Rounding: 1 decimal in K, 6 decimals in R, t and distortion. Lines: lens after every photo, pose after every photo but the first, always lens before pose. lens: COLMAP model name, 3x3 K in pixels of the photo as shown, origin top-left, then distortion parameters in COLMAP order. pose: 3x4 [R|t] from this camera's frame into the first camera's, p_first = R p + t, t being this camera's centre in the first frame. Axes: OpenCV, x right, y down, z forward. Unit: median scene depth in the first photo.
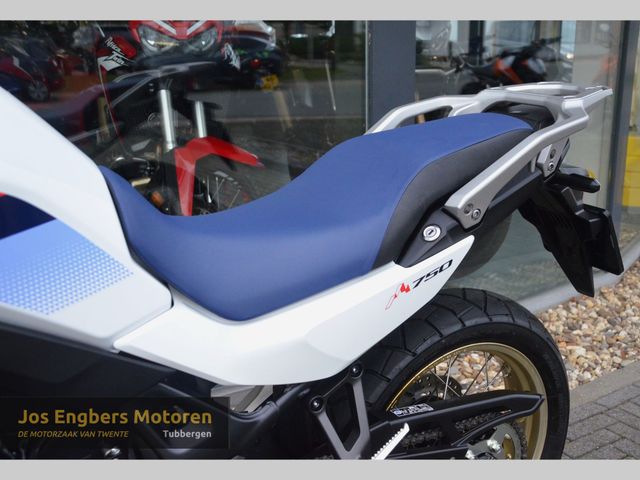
lens RADIAL K [[751.5, 0, 362.2], [0, 751.5, 239.0], [0, 0, 1]] dist [0.003523, 0.014251]
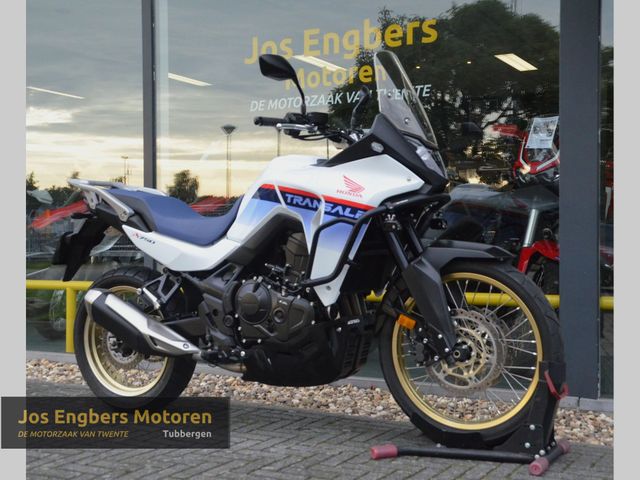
lens RADIAL K [[854.9, 0, 328.0], [0, 854.9, 247.6], [0, 0, 1]] dist [0.003349, 0.753393]
pose [[0.470768, 0.008504, -0.882216, 2.532615], [-0.225050, 0.968031, -0.110760, 0.360264], [0.853071, 0.250685, 0.457631, -0.156705]]
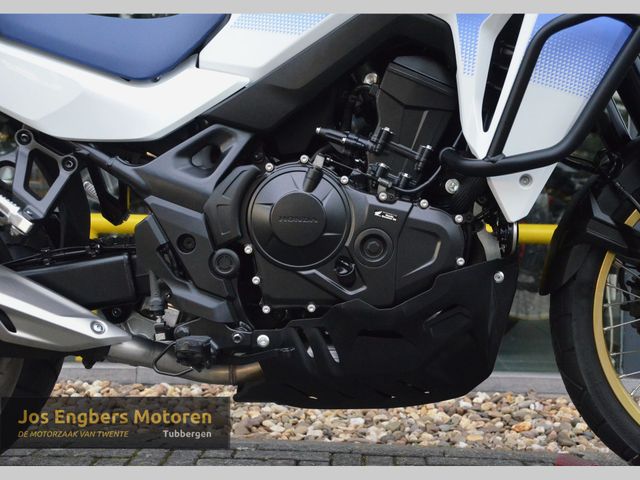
lens RADIAL K [[863.7, 0, 344.1], [0, 863.7, 239.0], [0, 0, 1]] dist [0.124818, 0.032064]
pose [[0.832235, 0.042211, -0.552813, 0.647069], [-0.165932, 0.970357, -0.175710, 0.507129], [0.529009, 0.237961, 0.814570, 0.036651]]
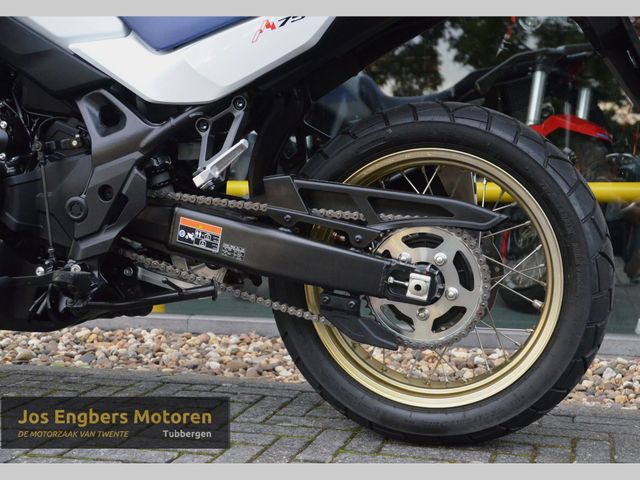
lens RADIAL K [[880.7, 0, 365.9], [0, 880.7, 253.6], [0, 0, 1]] dist [-0.004411, 0.262899]
pose [[0.687346, 0.063856, -0.723517, 1.108701], [-0.194049, 0.976064, -0.098203, 0.490481], [0.699928, 0.207897, 0.683285, 0.259484]]
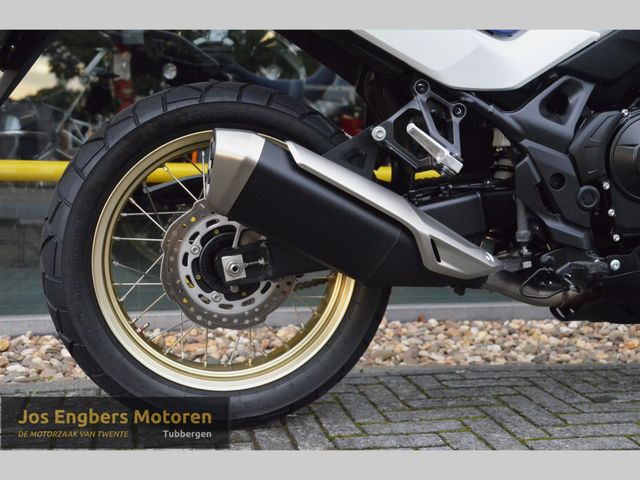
lens RADIAL K [[863.7, 0, 344.1], [0, 863.7, 239.0], [0, 0, 1]] dist [0.124818, 0.032064]
pose [[0.944457, 0.043331, -0.325765, -0.062631], [-0.100932, 0.981606, -0.162056, 0.681692], [0.312750, 0.185935, 0.931459, -0.458150]]
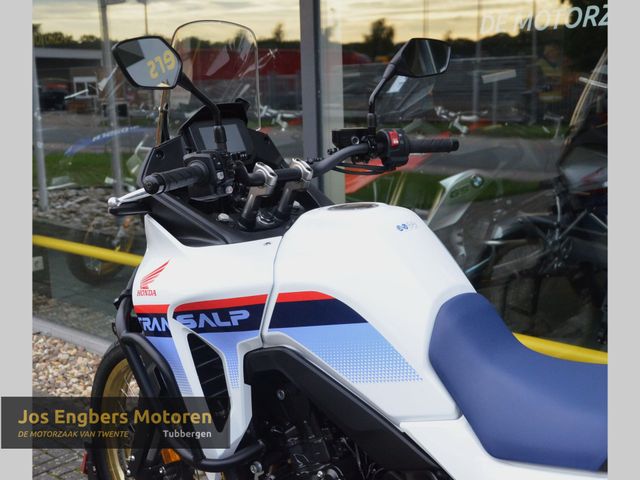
lens RADIAL K [[812.0, 0, 347.4], [0, 812.0, 239.5], [0, 0, 1]] dist [0.015923, 0.042688]
pose [[0.278120, 0.174080, -0.944640, 0.794656], [-0.228144, 0.967270, 0.111081, -0.264634], [0.933059, 0.184620, 0.308732, 0.336731]]
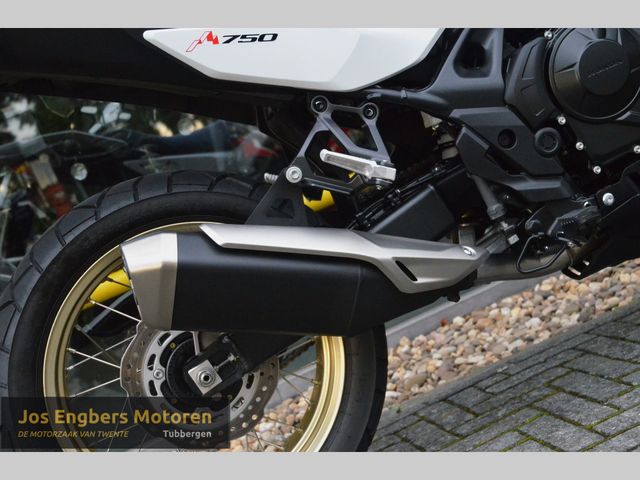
lens RADIAL K [[971.6, 0, 319.4], [0, 971.6, 254.2], [0, 0, 1]] dist [0.172913, 0.128556]
pose [[0.872534, -0.329707, -0.360523, 0.012391], [0.289465, 0.943353, -0.162159, 0.630420], [0.393566, 0.037130, 0.918546, -0.427799]]
